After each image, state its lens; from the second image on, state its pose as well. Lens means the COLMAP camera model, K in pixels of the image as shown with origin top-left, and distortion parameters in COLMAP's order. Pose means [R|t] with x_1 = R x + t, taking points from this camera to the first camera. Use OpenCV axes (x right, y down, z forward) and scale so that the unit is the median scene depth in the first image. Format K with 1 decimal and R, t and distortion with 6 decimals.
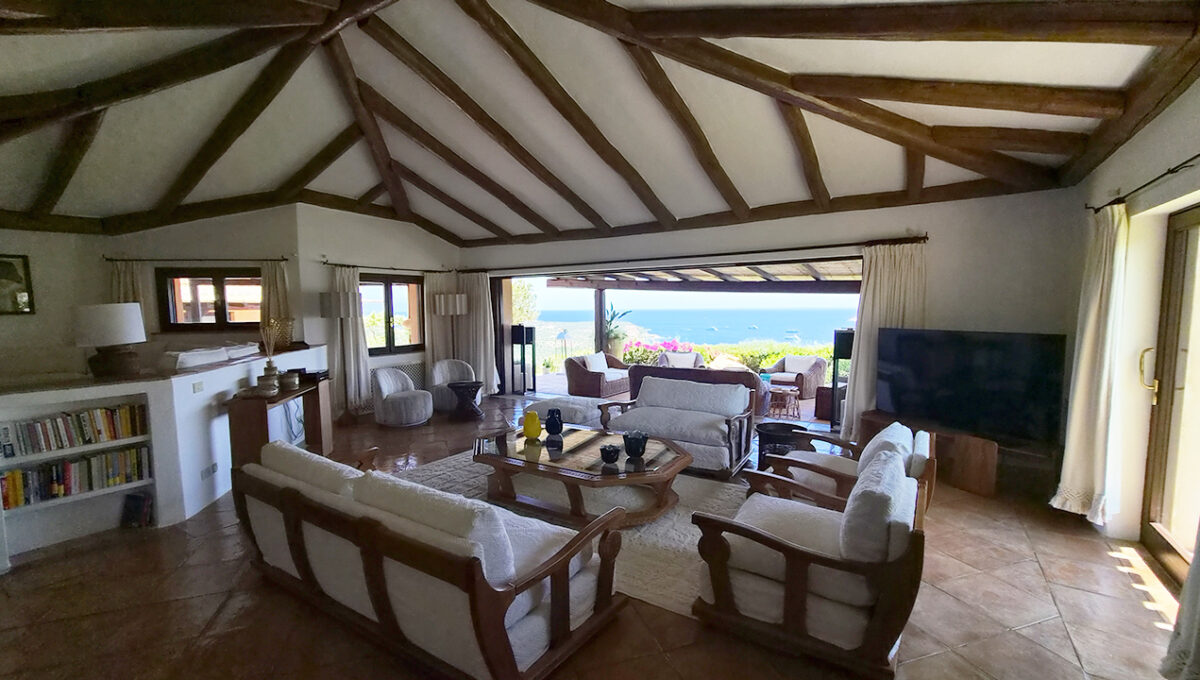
lens RADIAL K [[491.4, 0, 597.7], [0, 491.4, 350.6], [0, 0, 1]] dist [-0.002198, 0.000857]
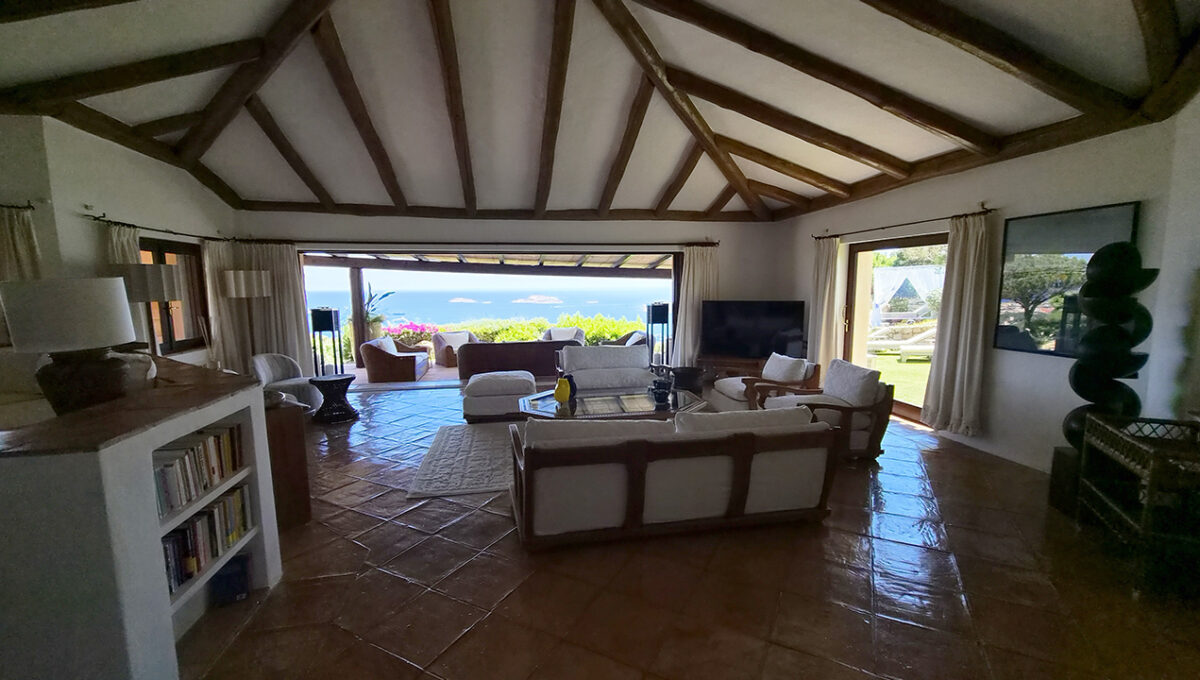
lens RADIAL K [[491.4, 0, 591.1], [0, 491.4, 350.6], [0, 0, 1]] dist [-0.002198, 0.000857]
pose [[0.729119, -0.085589, 0.679014, -0.519374], [0.061879, 0.996330, 0.059141, -0.001840], [-0.681584, -0.001104, 0.731739, 0.078553]]
